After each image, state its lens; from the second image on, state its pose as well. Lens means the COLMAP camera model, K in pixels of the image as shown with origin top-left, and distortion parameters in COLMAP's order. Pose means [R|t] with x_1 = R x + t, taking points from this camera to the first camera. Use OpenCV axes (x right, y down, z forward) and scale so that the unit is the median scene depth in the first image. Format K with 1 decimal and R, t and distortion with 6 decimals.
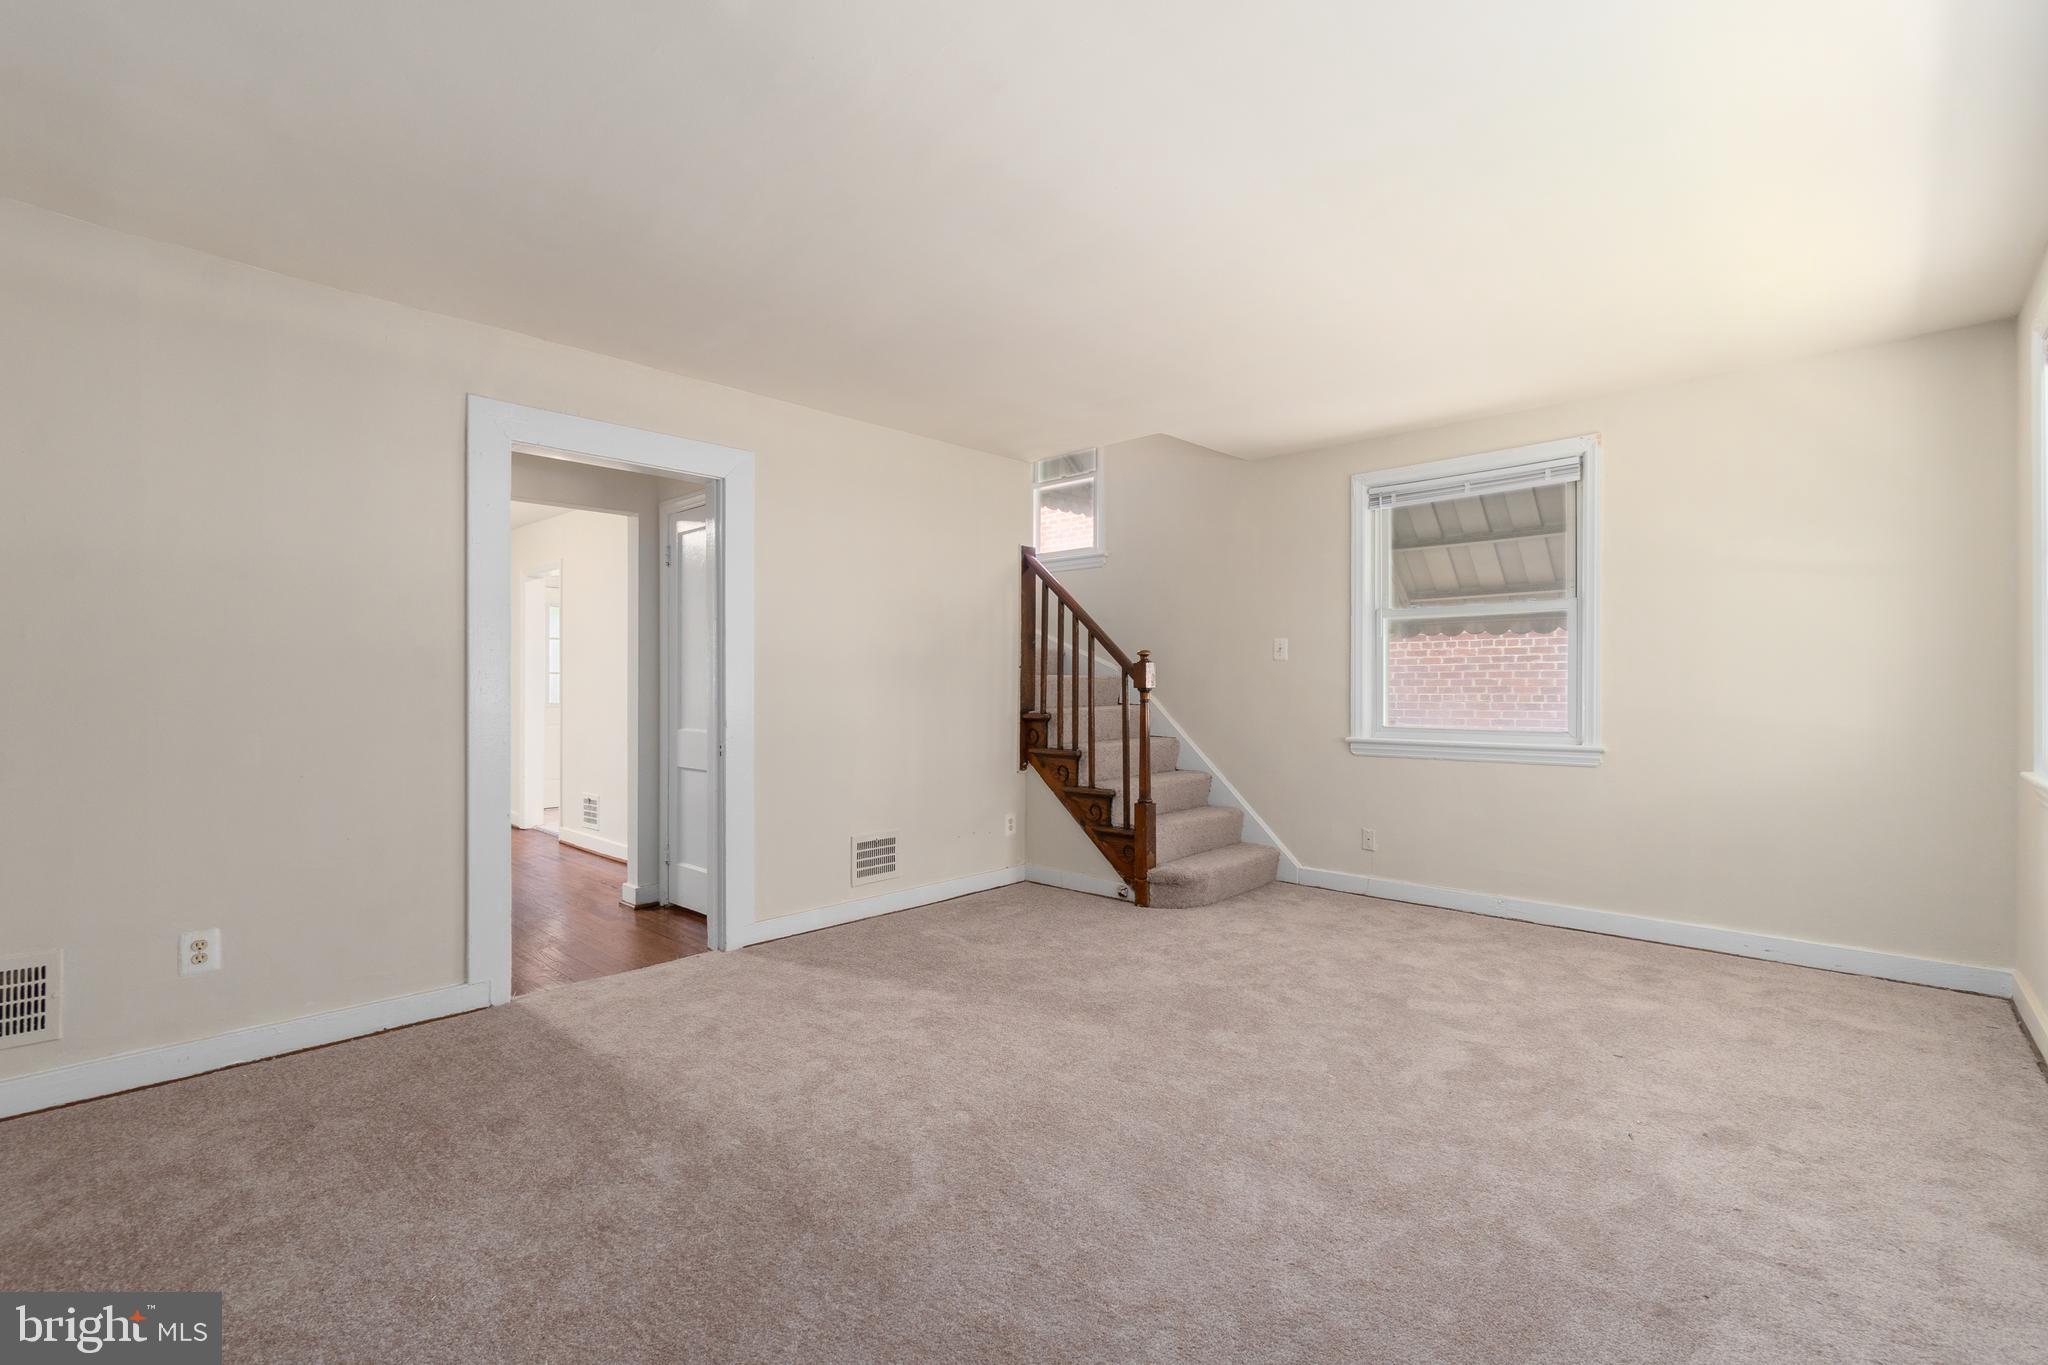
lens RADIAL K [[899.8, 0, 1023.7], [0, 899.8, 680.2], [0, 0, 1]] dist [-0.002270, 0.002124]
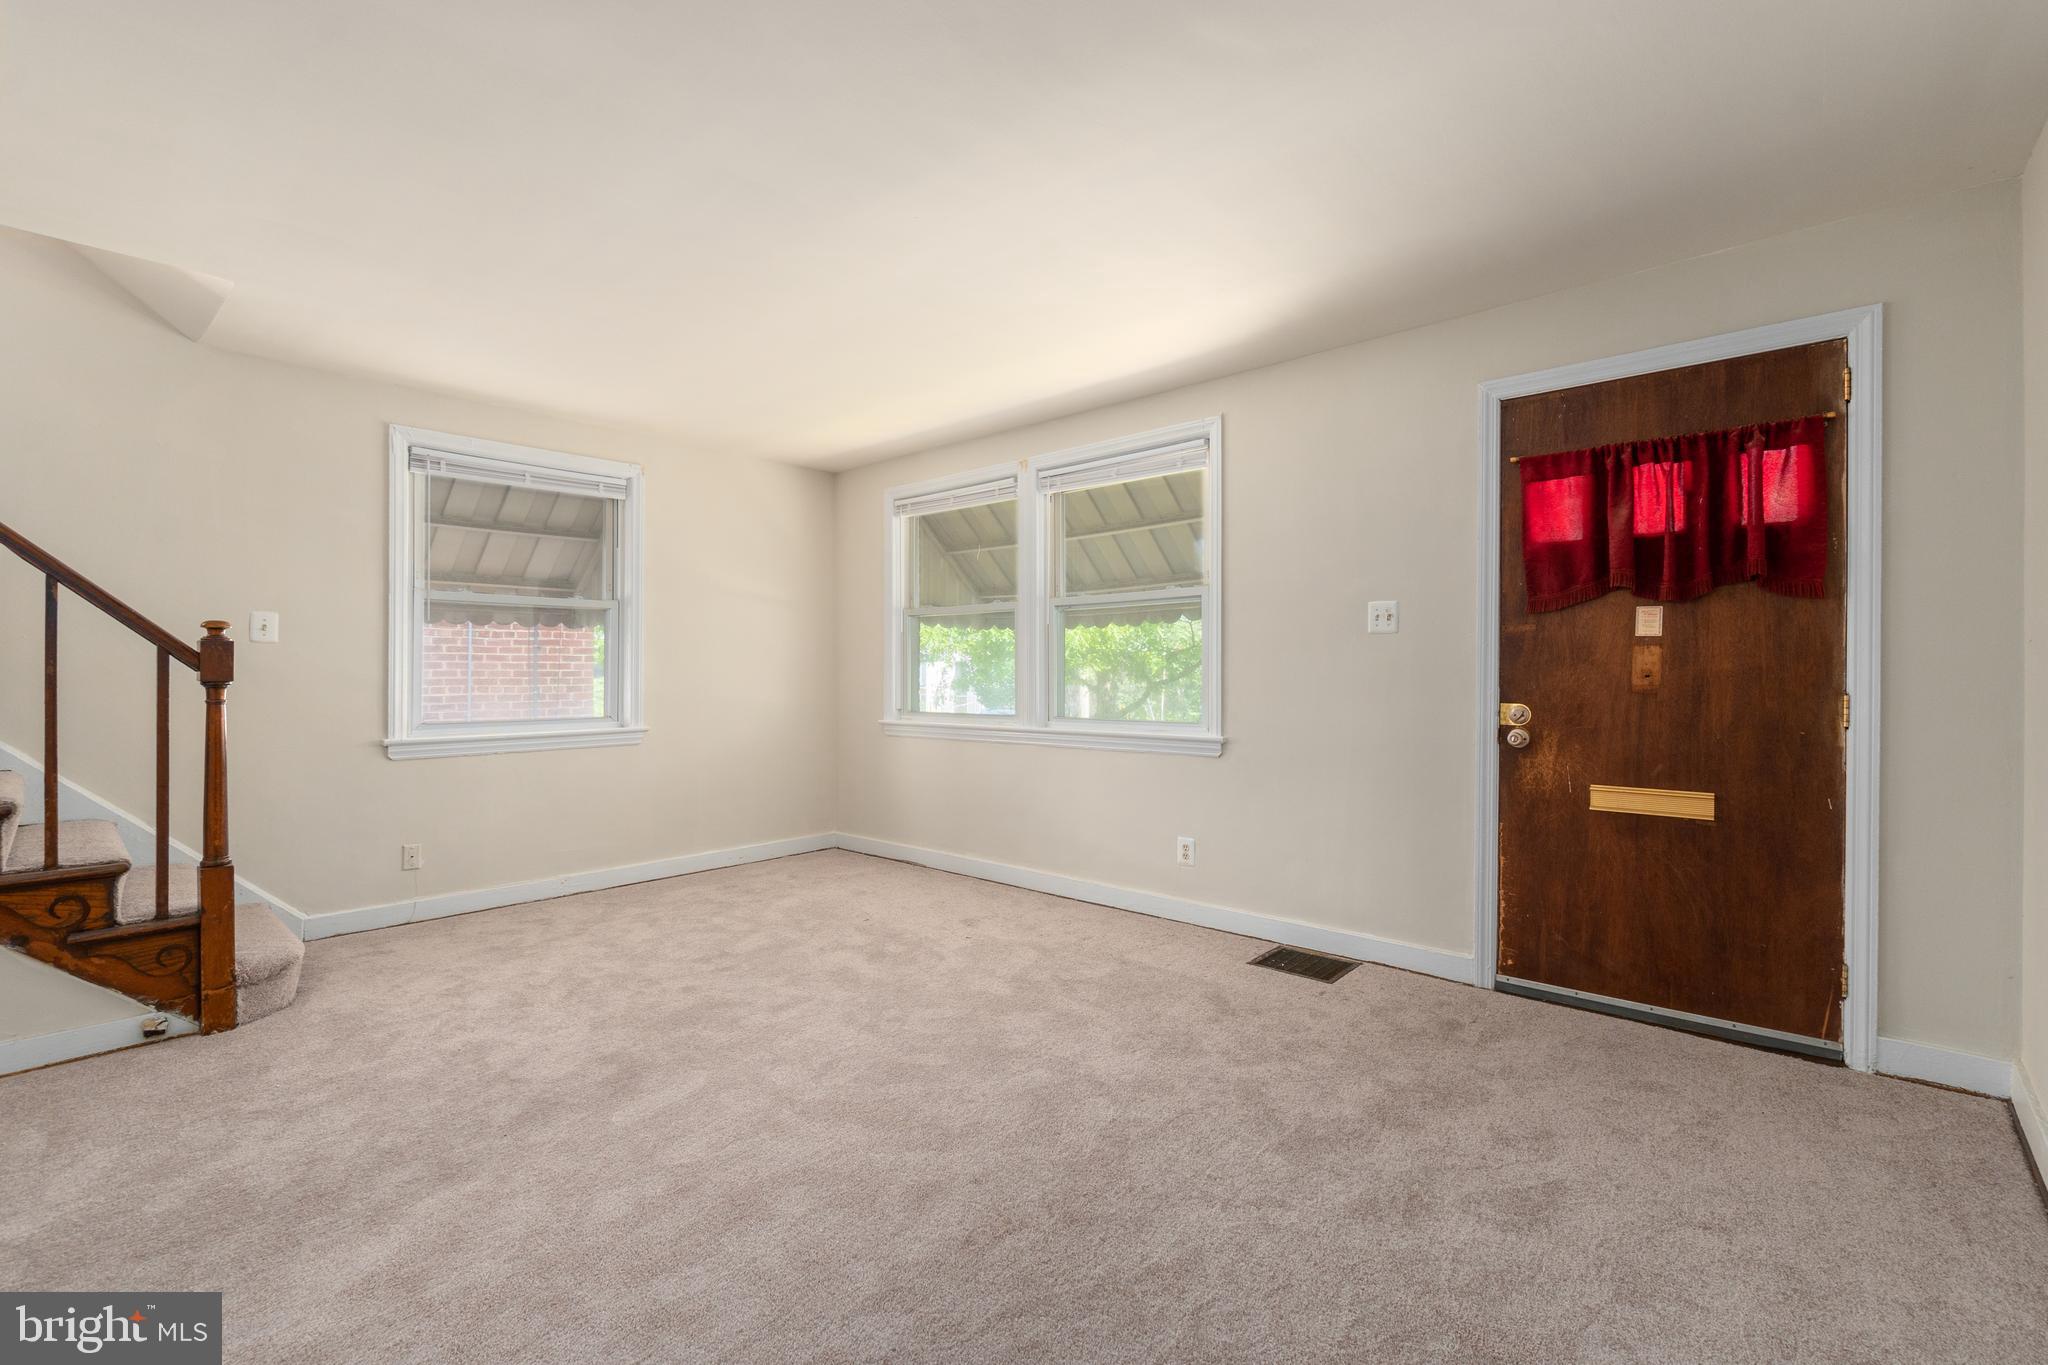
lens RADIAL K [[899.8, 0, 1020.9], [0, 899.8, 682.1], [0, 0, 1]] dist [-0.002270, 0.002124]
pose [[-0.024211, -0.006971, 0.999683, -0.546650], [-0.000845, 0.999975, 0.006953, 0.005090], [-0.999707, -0.000677, -0.024216, 0.499093]]
